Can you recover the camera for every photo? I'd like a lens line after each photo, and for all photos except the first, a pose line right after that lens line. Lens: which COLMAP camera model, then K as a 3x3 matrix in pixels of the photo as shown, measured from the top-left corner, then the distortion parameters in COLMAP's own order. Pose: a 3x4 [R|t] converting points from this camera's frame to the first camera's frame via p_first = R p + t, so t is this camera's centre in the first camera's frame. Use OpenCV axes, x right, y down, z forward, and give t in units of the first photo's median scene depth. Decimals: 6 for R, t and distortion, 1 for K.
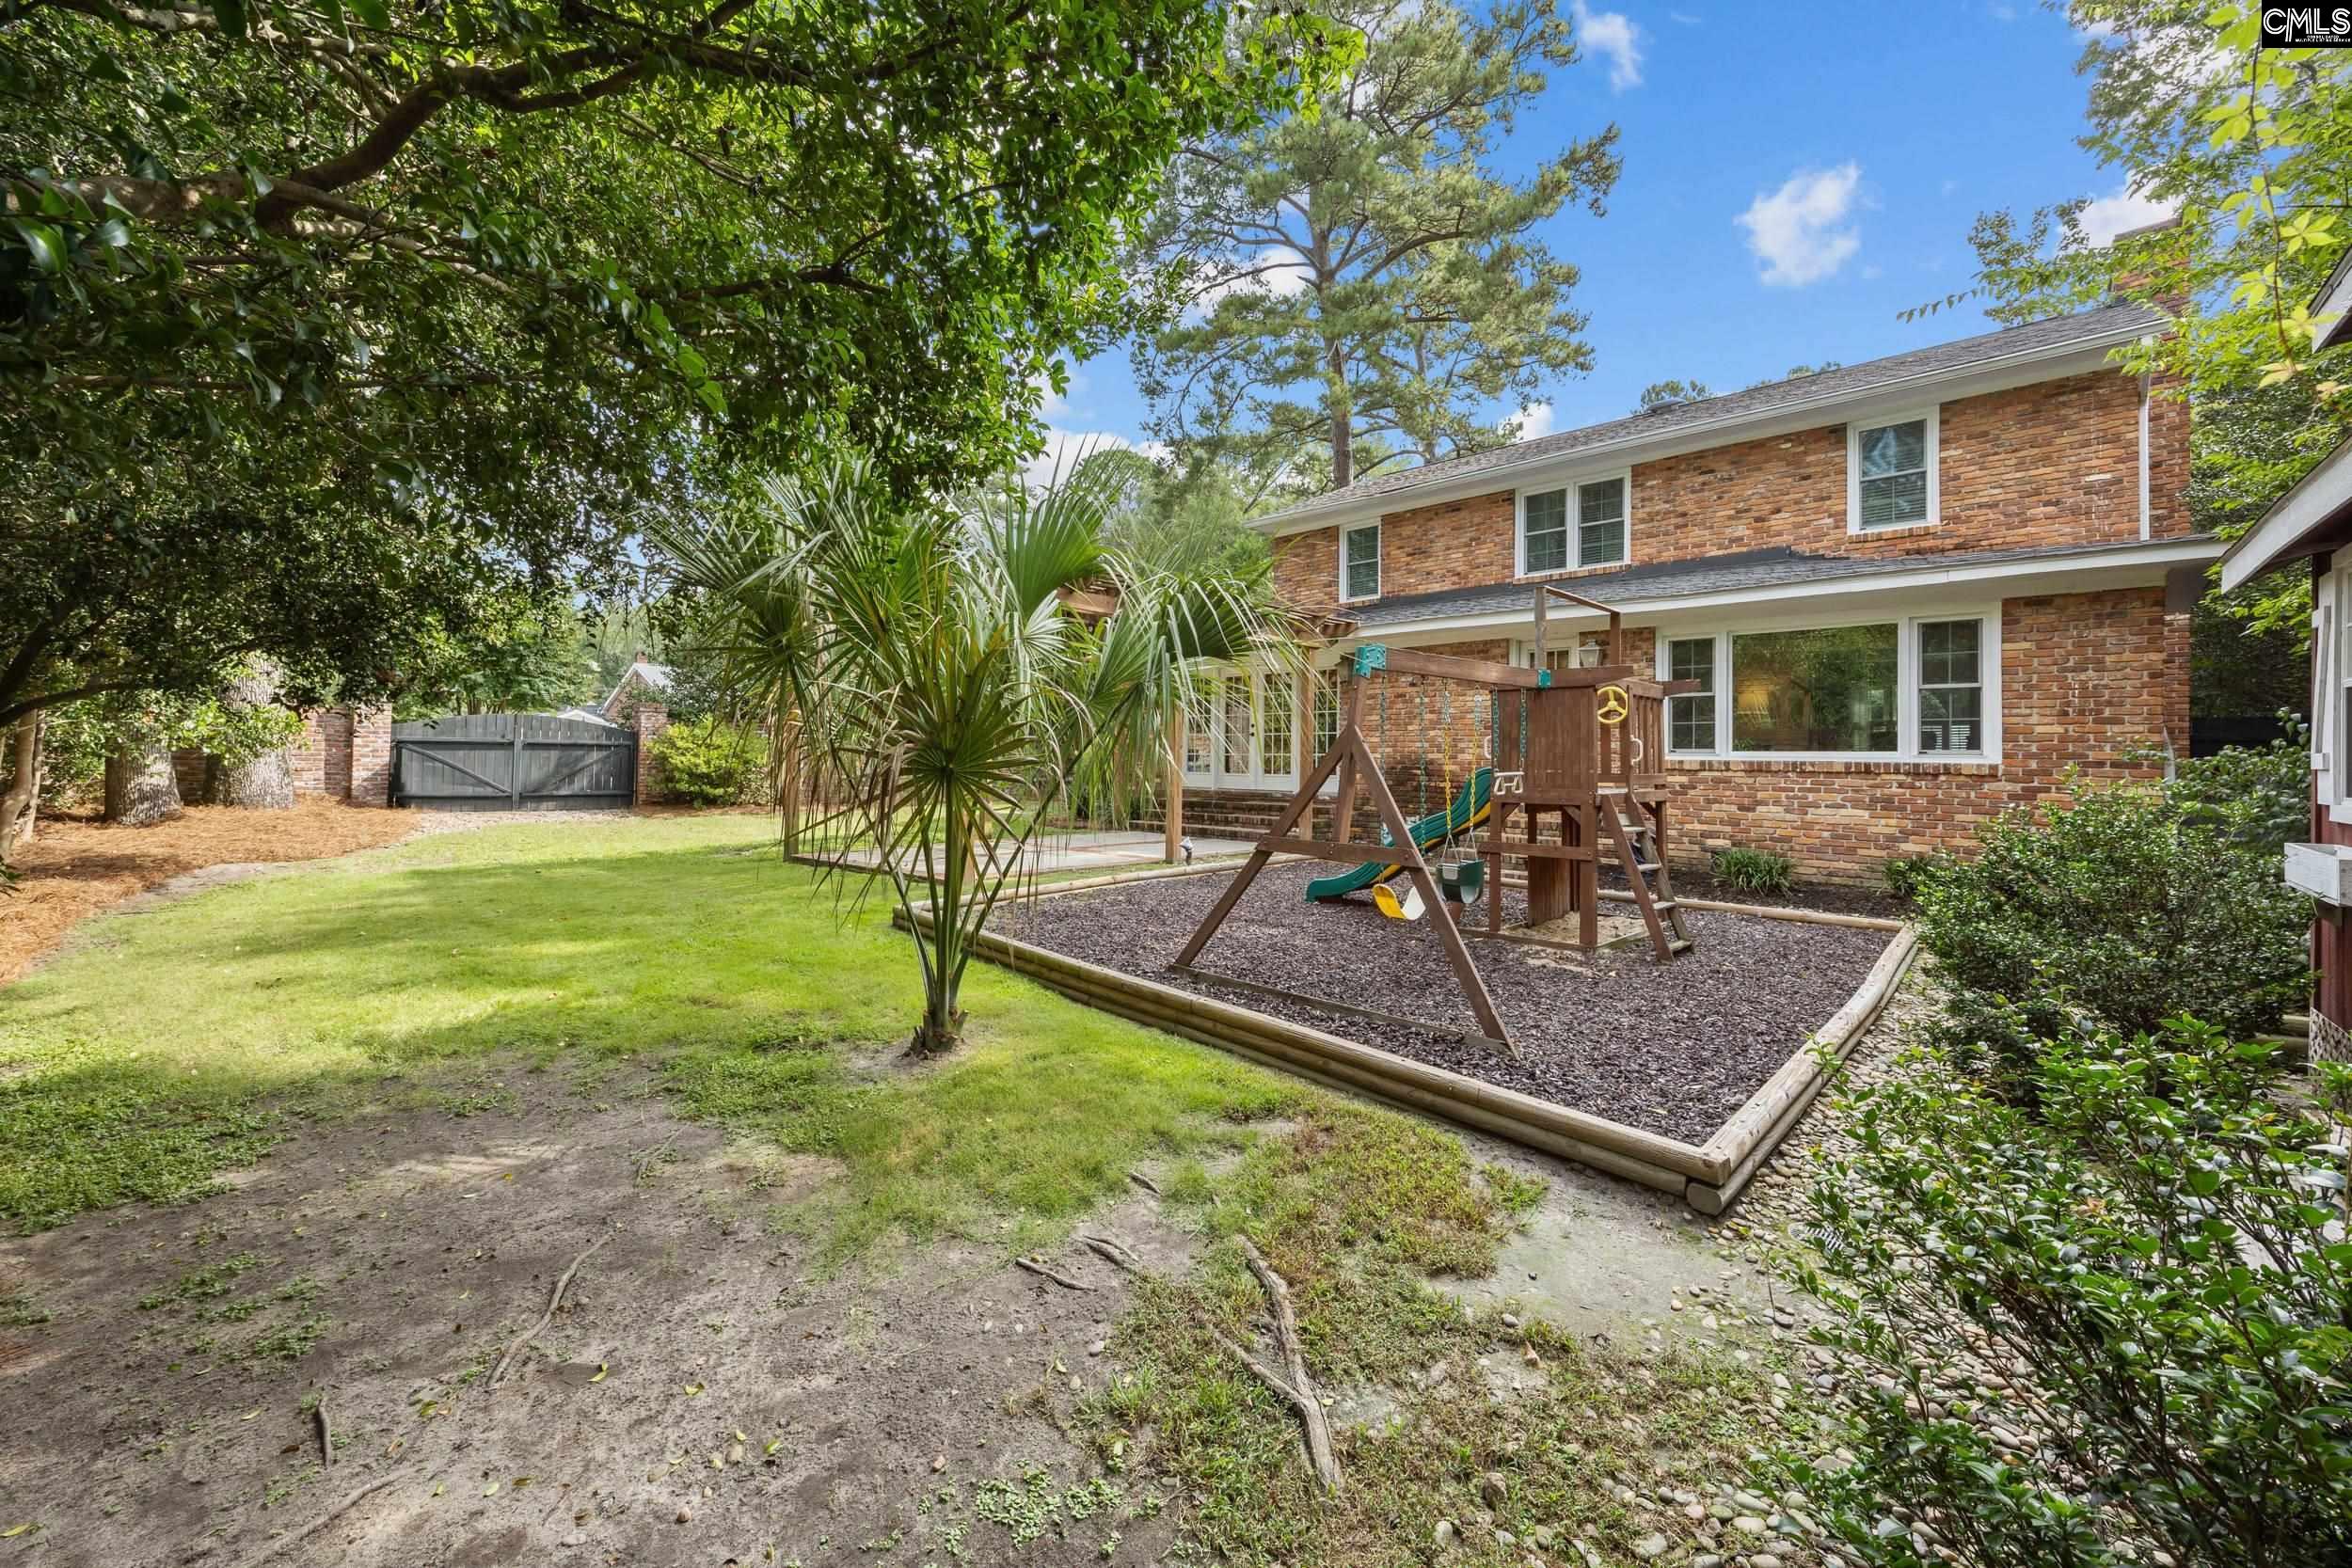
lens RADIAL K [[910.6, 0, 1182.8], [0, 910.6, 760.4], [0, 0, 1]] dist [0.000939, 0.000185]
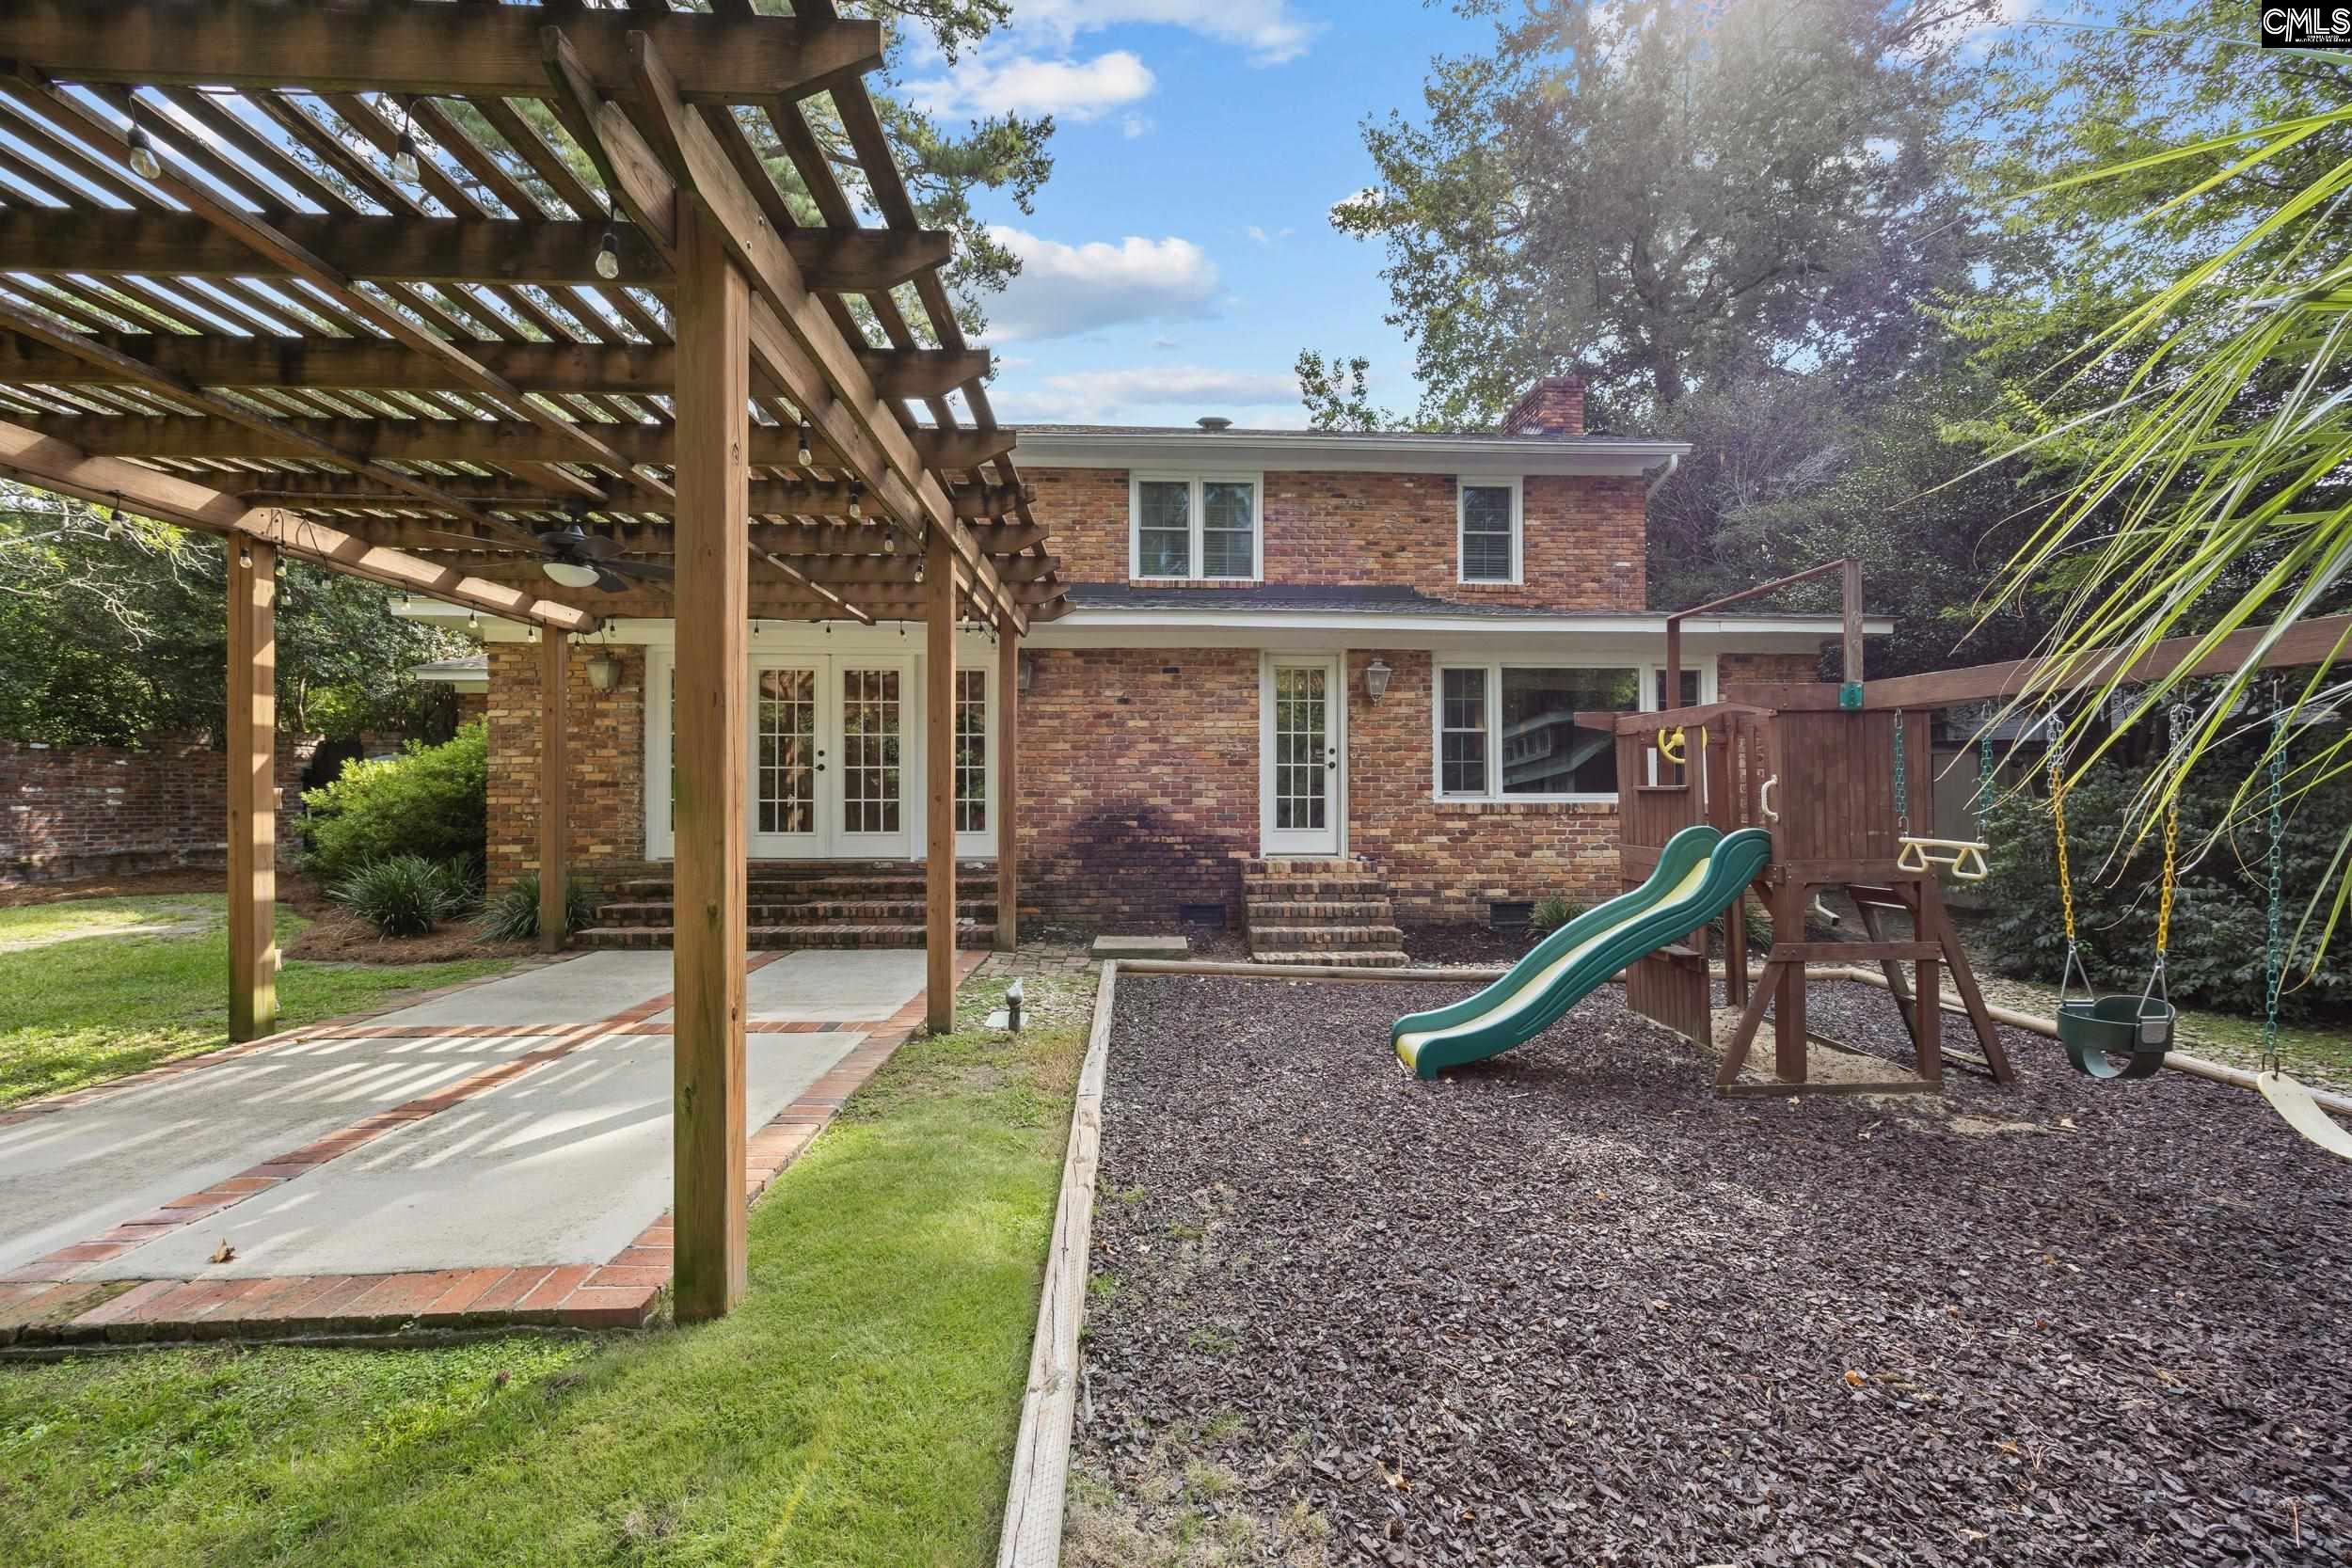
lens RADIAL K [[910.6, 0, 1169.0], [0, 910.6, 795.6], [0, 0, 1]] dist [0.000939, 0.000185]
pose [[0.690914, -0.013645, 0.722808, -0.274381], [0.009807, 0.999907, 0.009501, -0.017756], [-0.722870, 0.000524, 0.690984, 0.549287]]
